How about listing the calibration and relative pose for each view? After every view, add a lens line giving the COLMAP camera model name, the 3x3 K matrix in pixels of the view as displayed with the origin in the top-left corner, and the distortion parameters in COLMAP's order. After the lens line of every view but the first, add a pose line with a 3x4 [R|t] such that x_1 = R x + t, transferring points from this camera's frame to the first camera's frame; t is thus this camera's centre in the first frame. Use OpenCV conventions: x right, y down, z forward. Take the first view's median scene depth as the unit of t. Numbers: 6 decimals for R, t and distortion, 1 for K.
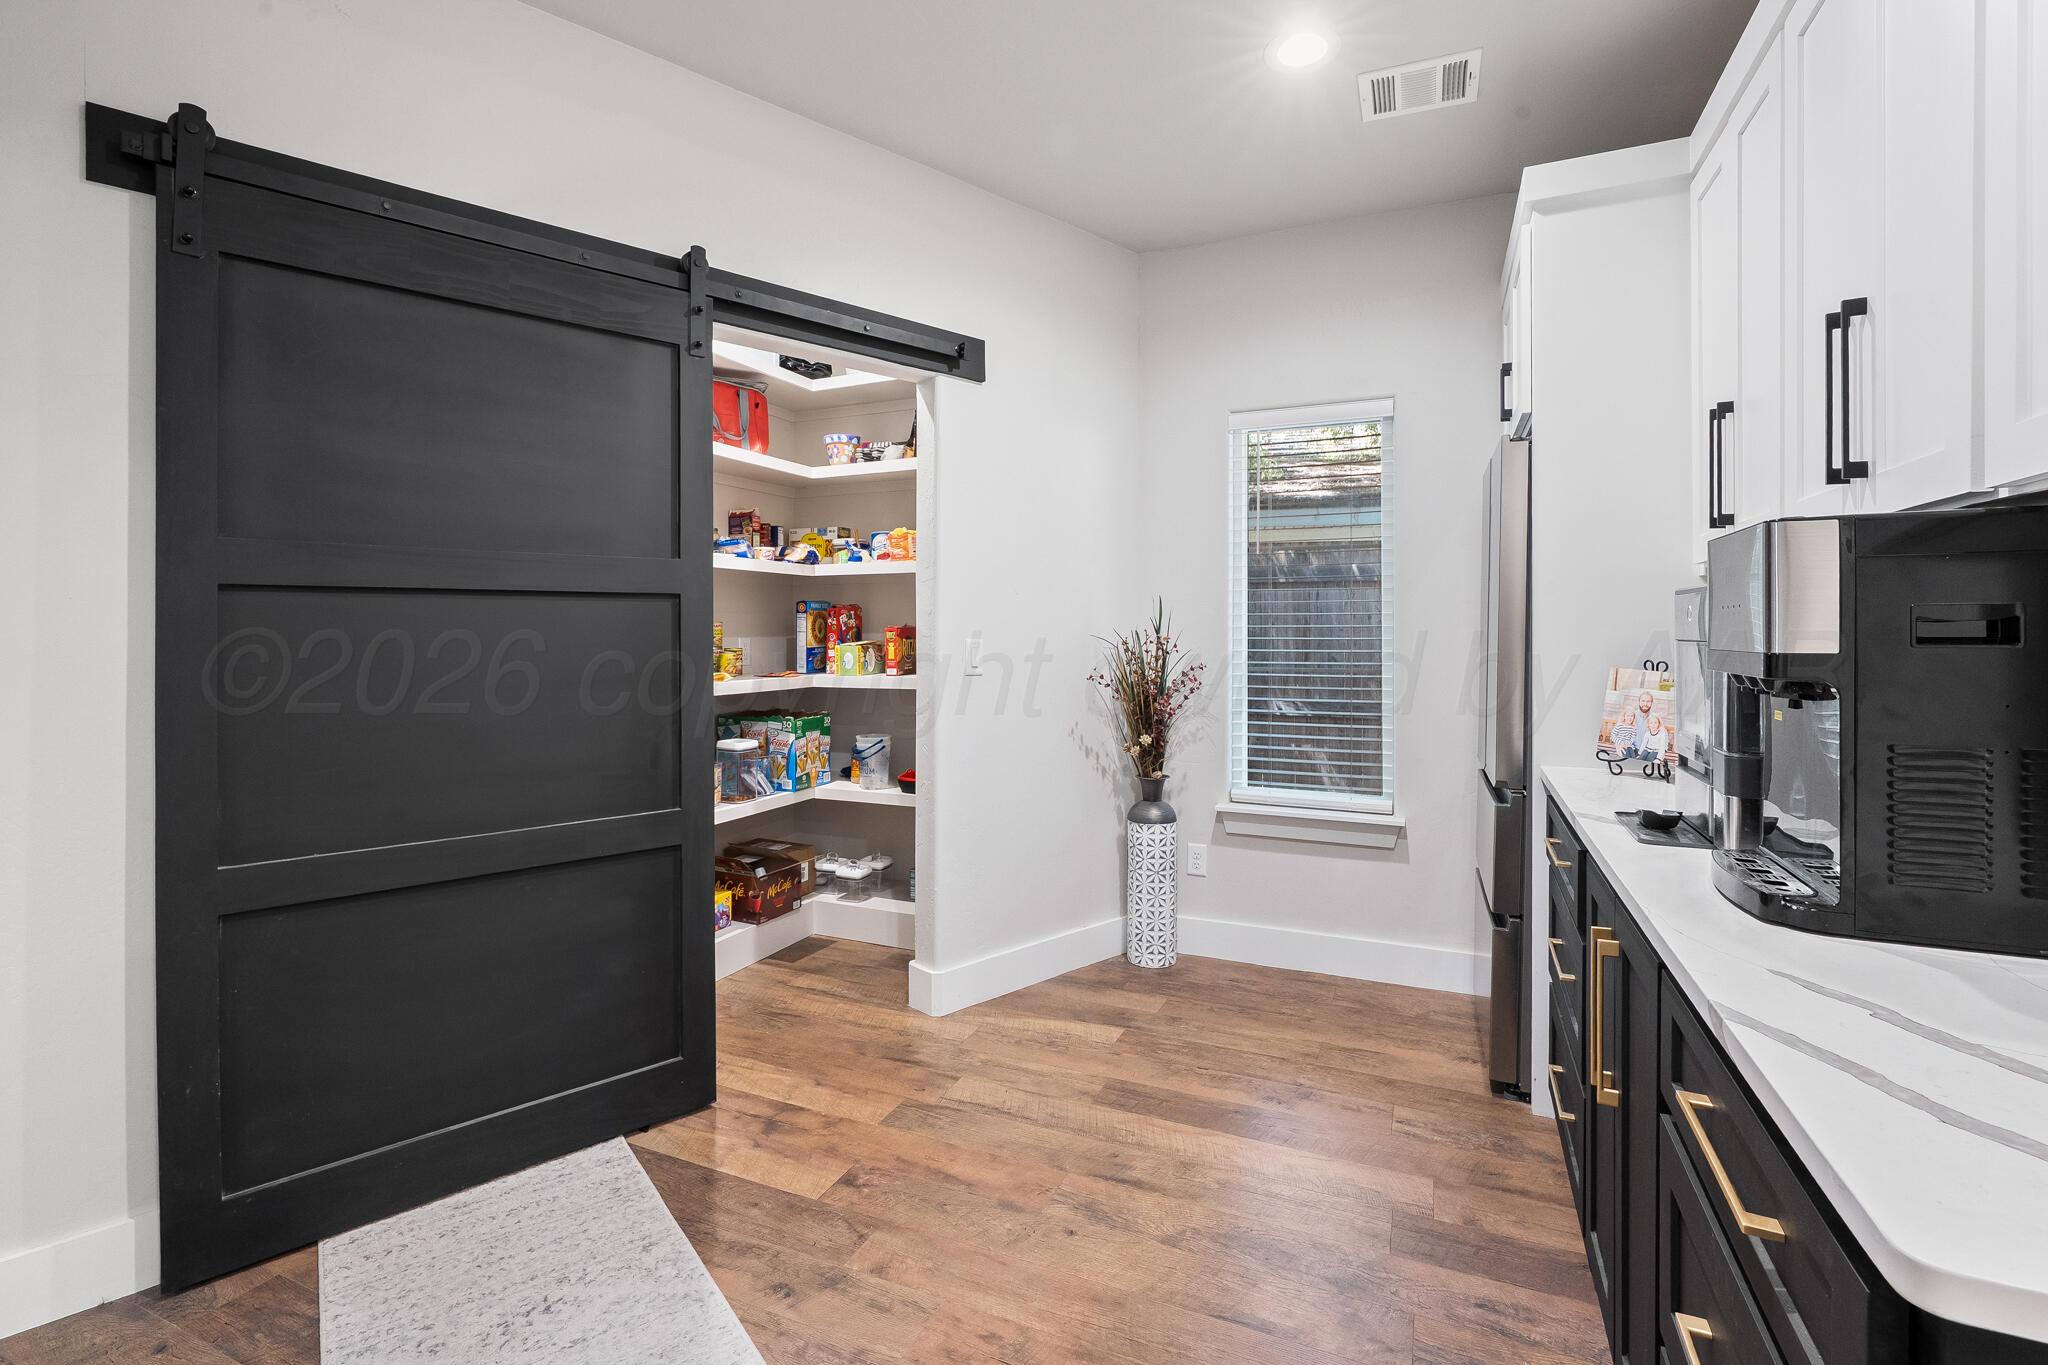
lens RADIAL K [[941.7, 0, 1023.6], [0, 941.7, 692.2], [0, 0, 1]] dist [0.003875, 0.000939]
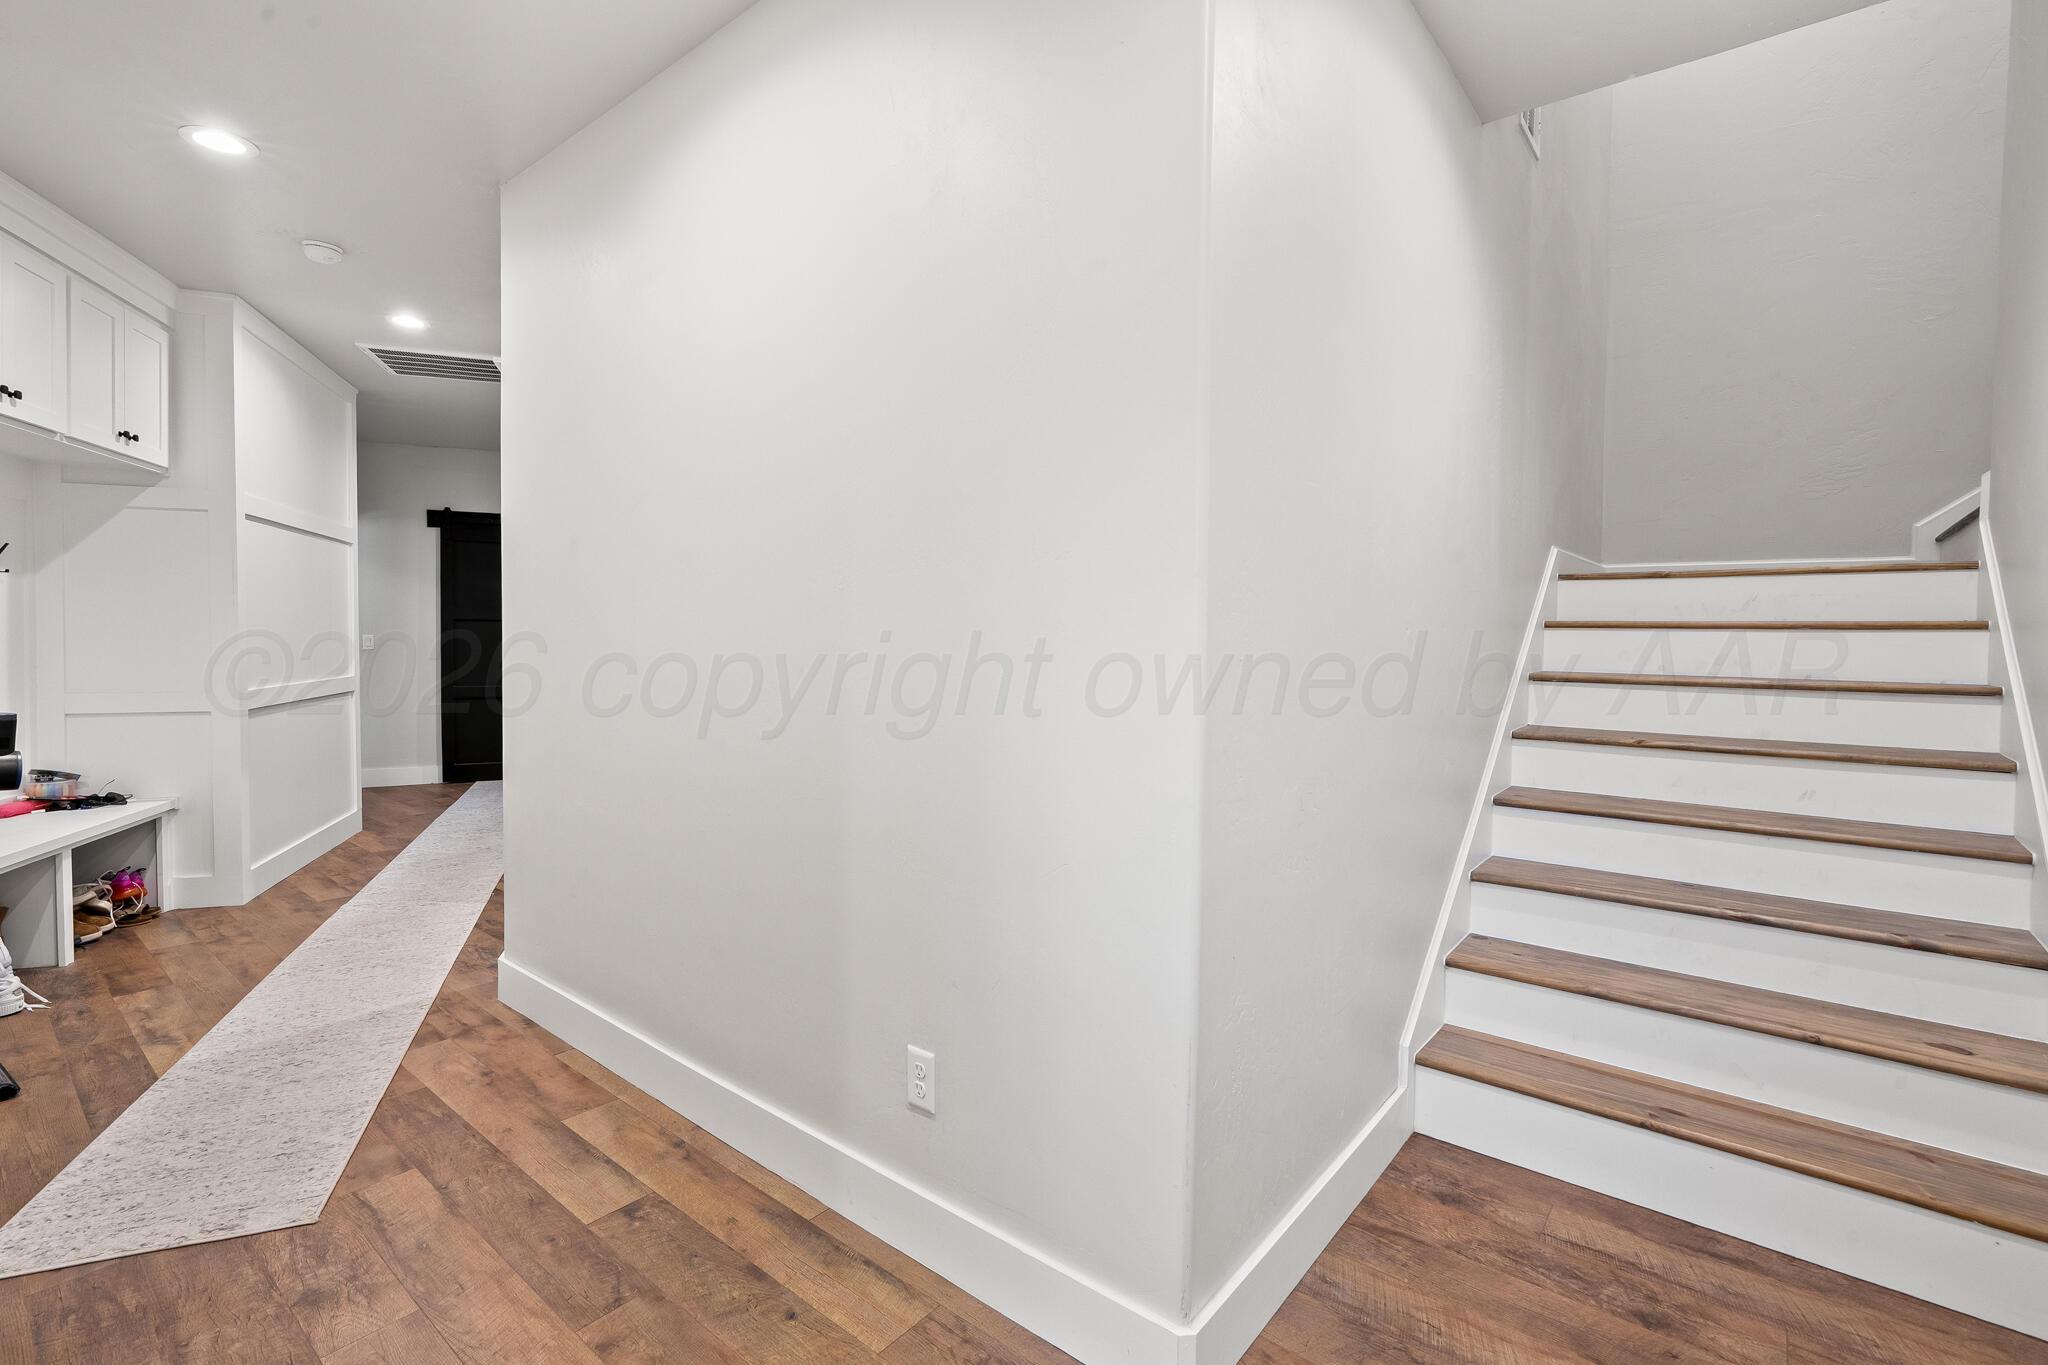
lens RADIAL K [[941.7, 0, 1023.0], [0, 941.7, 663.5], [0, 0, 1]] dist [0.003875, 0.000939]
pose [[0.963309, 0.005784, -0.268332, 2.777331], [-0.001923, 0.999891, 0.014652, 0.021127], [0.268388, -0.013598, 0.963215, -2.416944]]
